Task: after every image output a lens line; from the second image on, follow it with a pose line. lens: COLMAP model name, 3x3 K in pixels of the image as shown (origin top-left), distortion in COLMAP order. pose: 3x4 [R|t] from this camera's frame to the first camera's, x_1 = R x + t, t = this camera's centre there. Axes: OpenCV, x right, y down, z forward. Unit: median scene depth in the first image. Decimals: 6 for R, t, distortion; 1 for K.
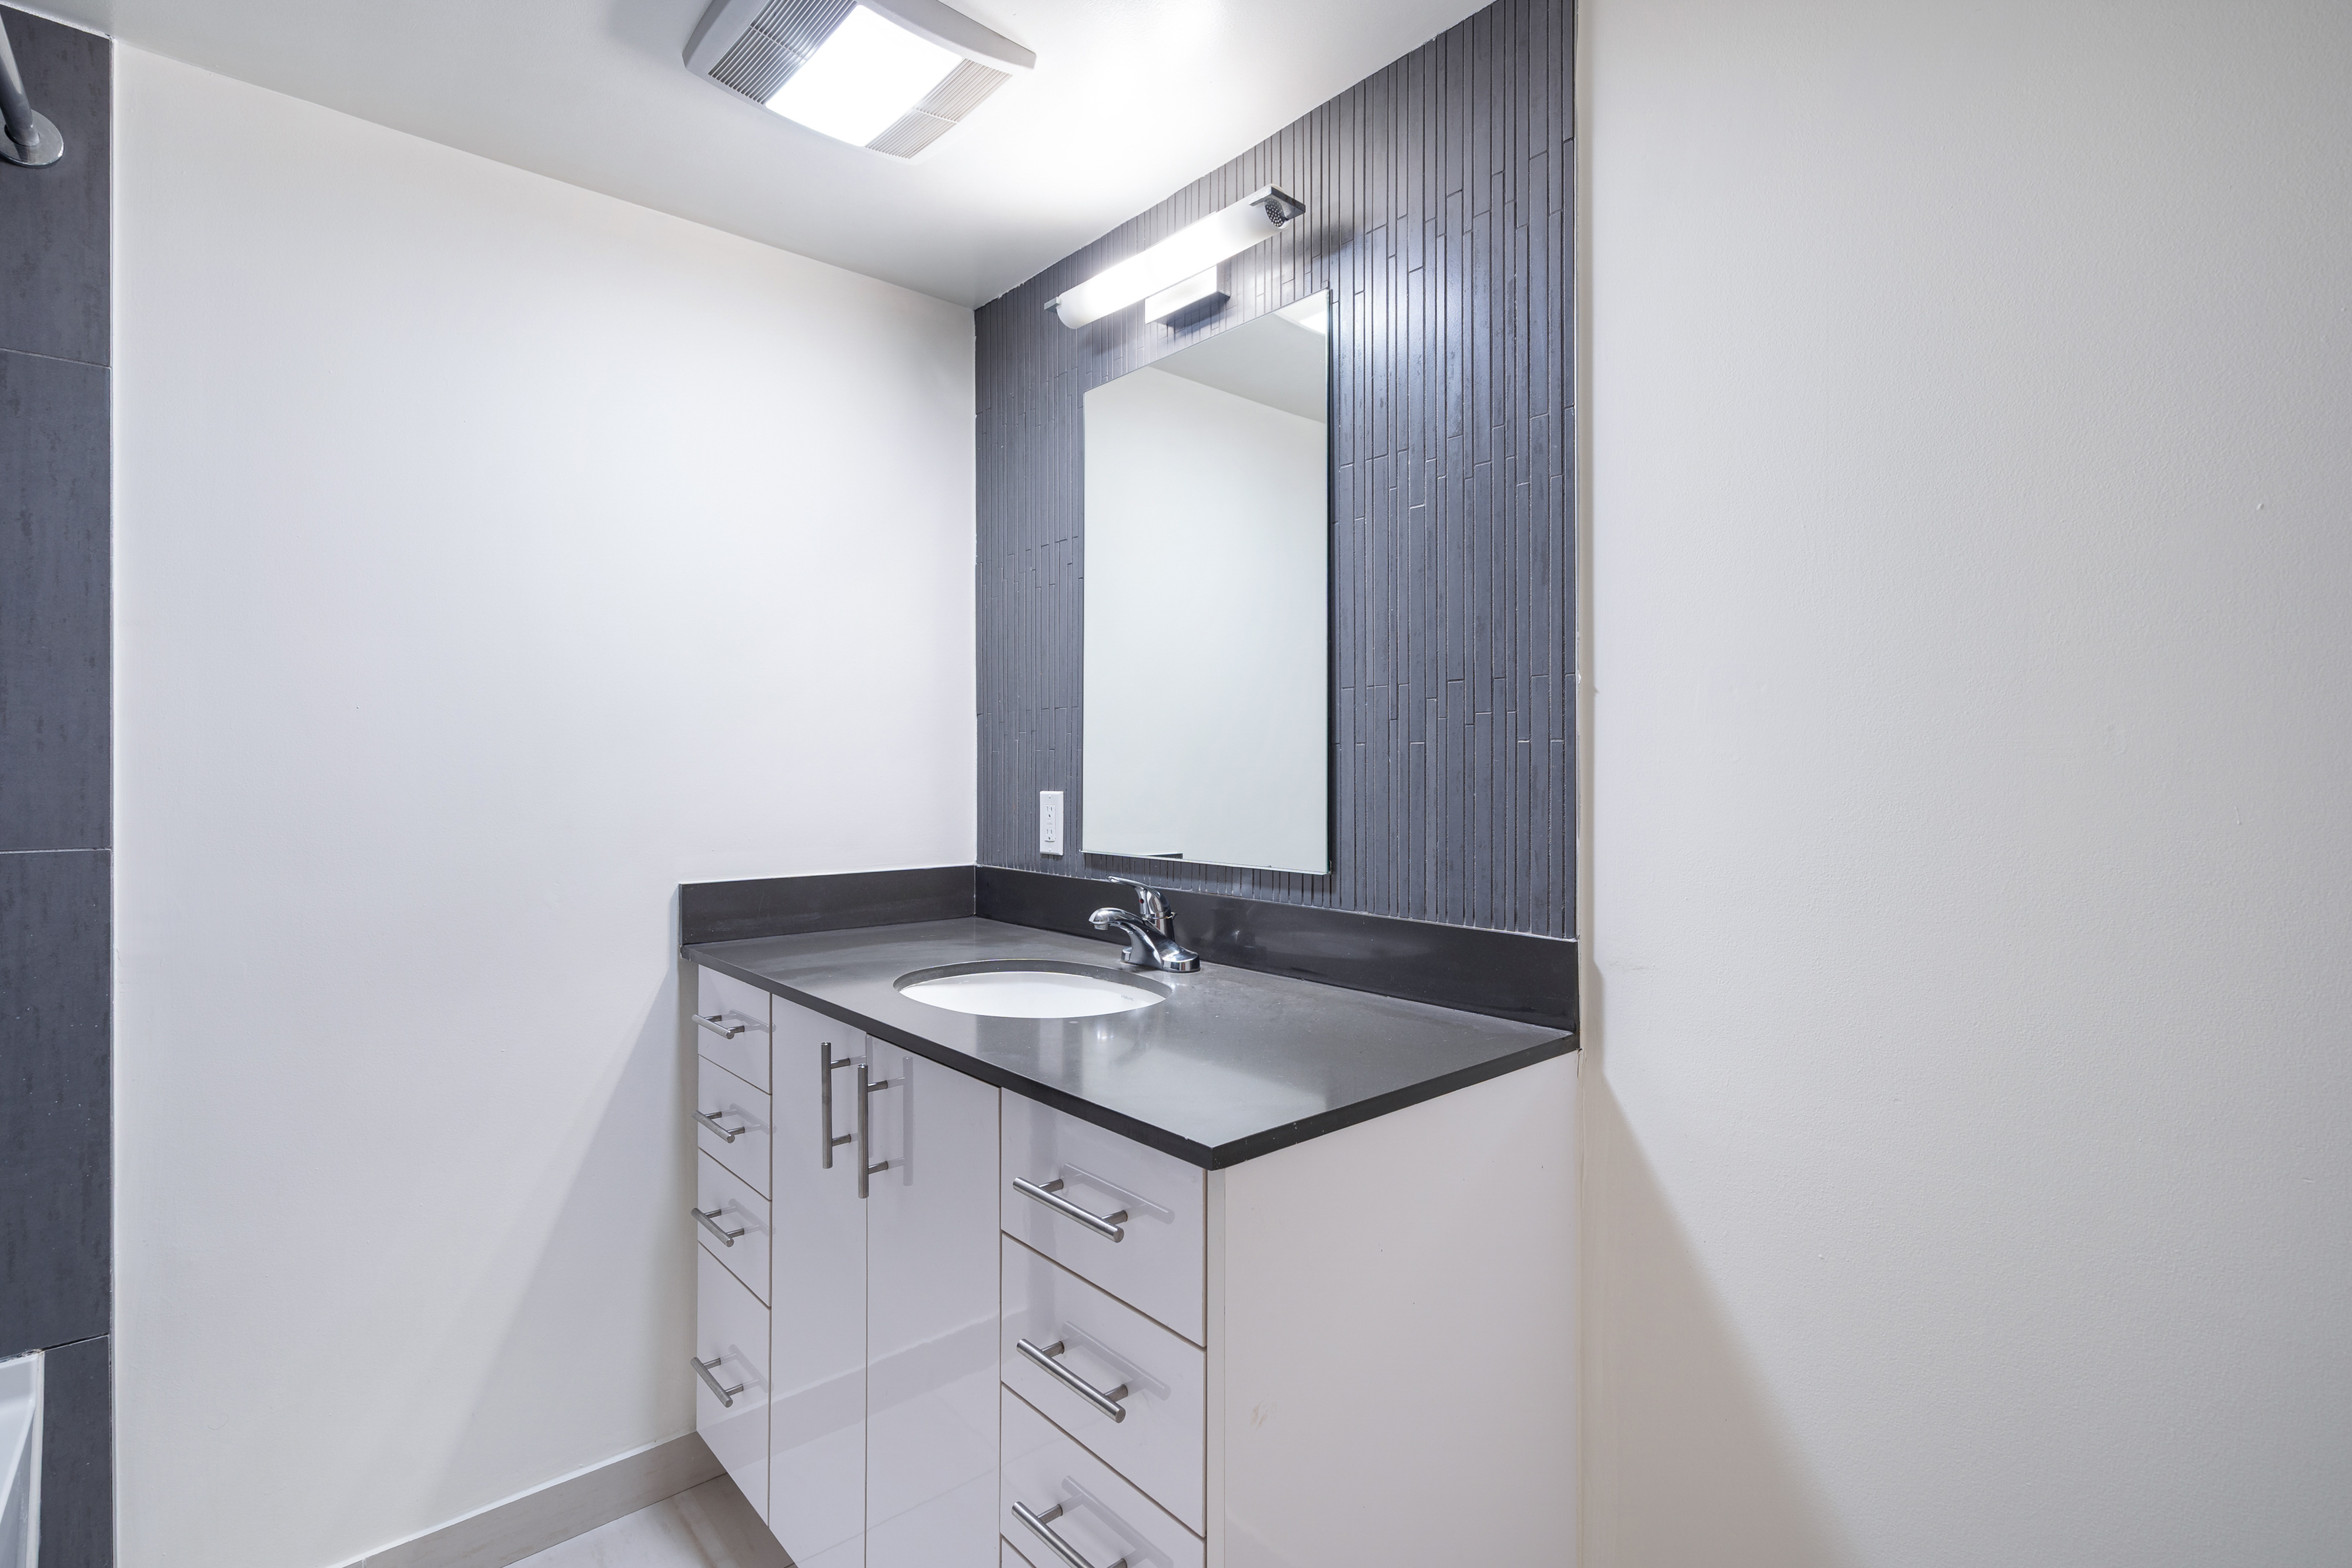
lens RADIAL K [[1088.4, 0, 1175.9], [0, 1088.4, 767.9], [0, 0, 1]] dist [-0.003218, 0.000151]
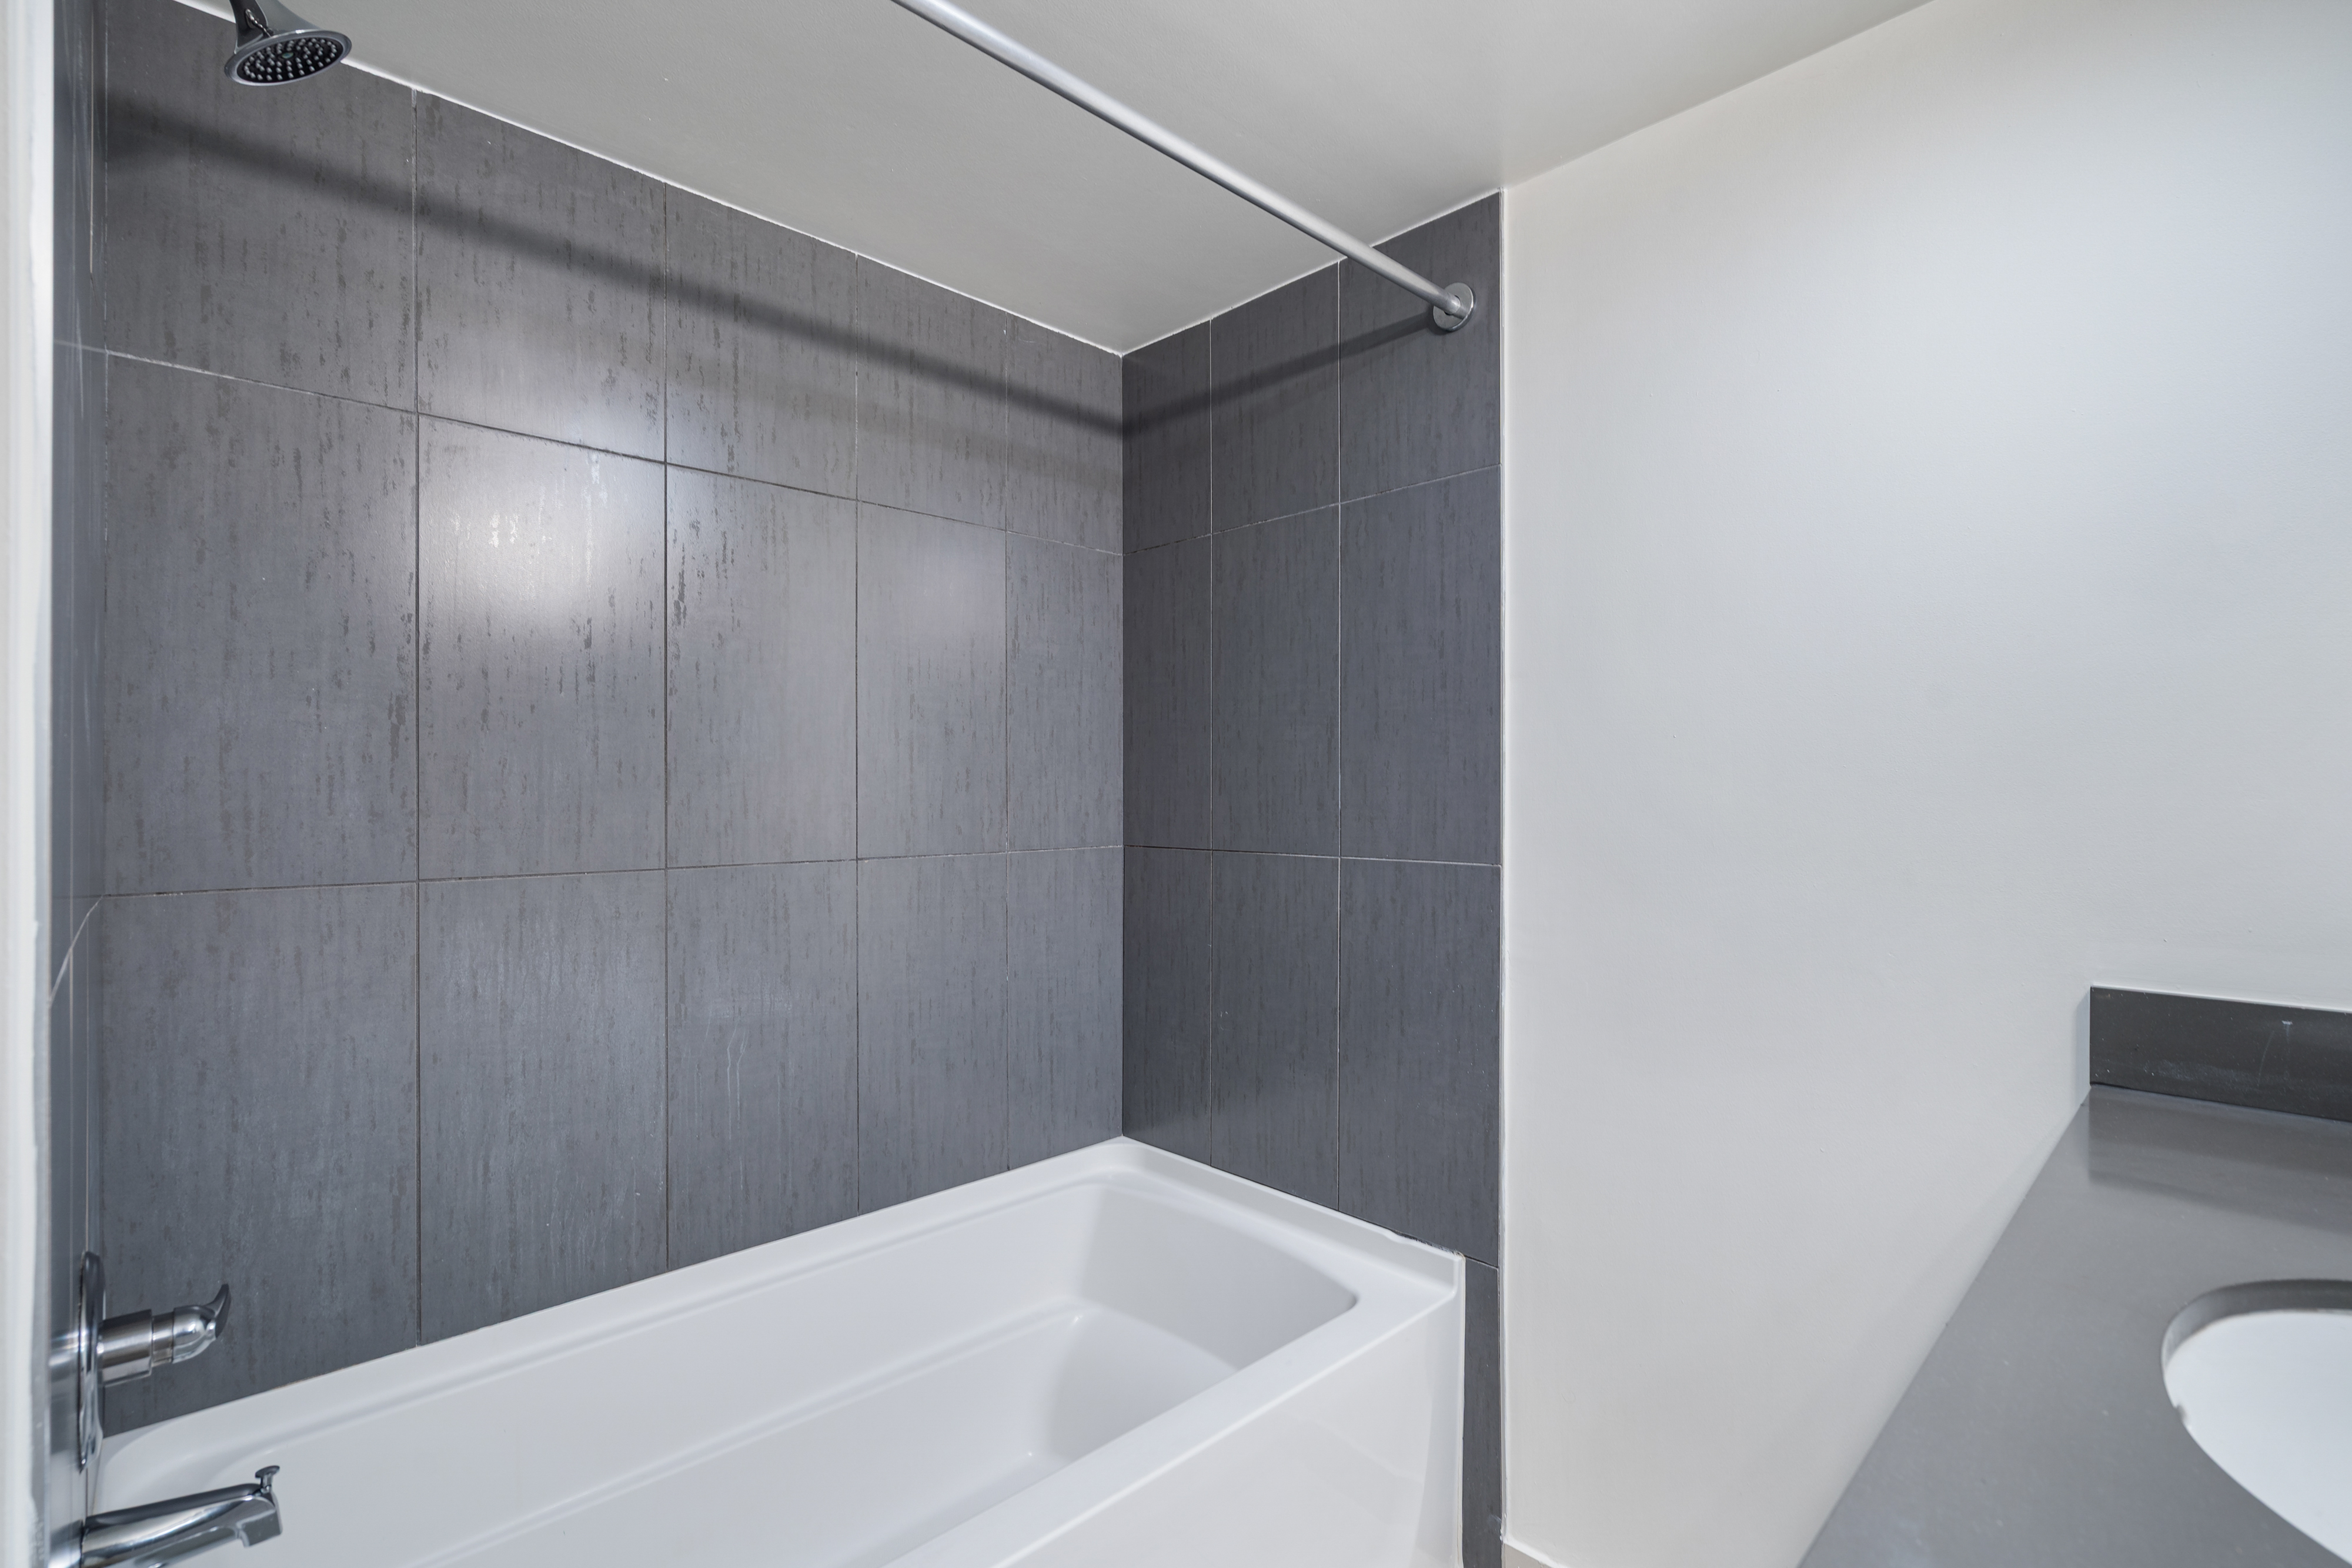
lens RADIAL K [[1088.4, 0, 1176.0], [0, 1088.4, 798.7], [0, 0, 1]] dist [-0.003218, 0.000151]
pose [[0.039714, 0.004503, -0.999201, 0.208799], [-0.005043, 0.999978, 0.004306, -0.002809], [0.999198, 0.004868, 0.039736, 0.598715]]
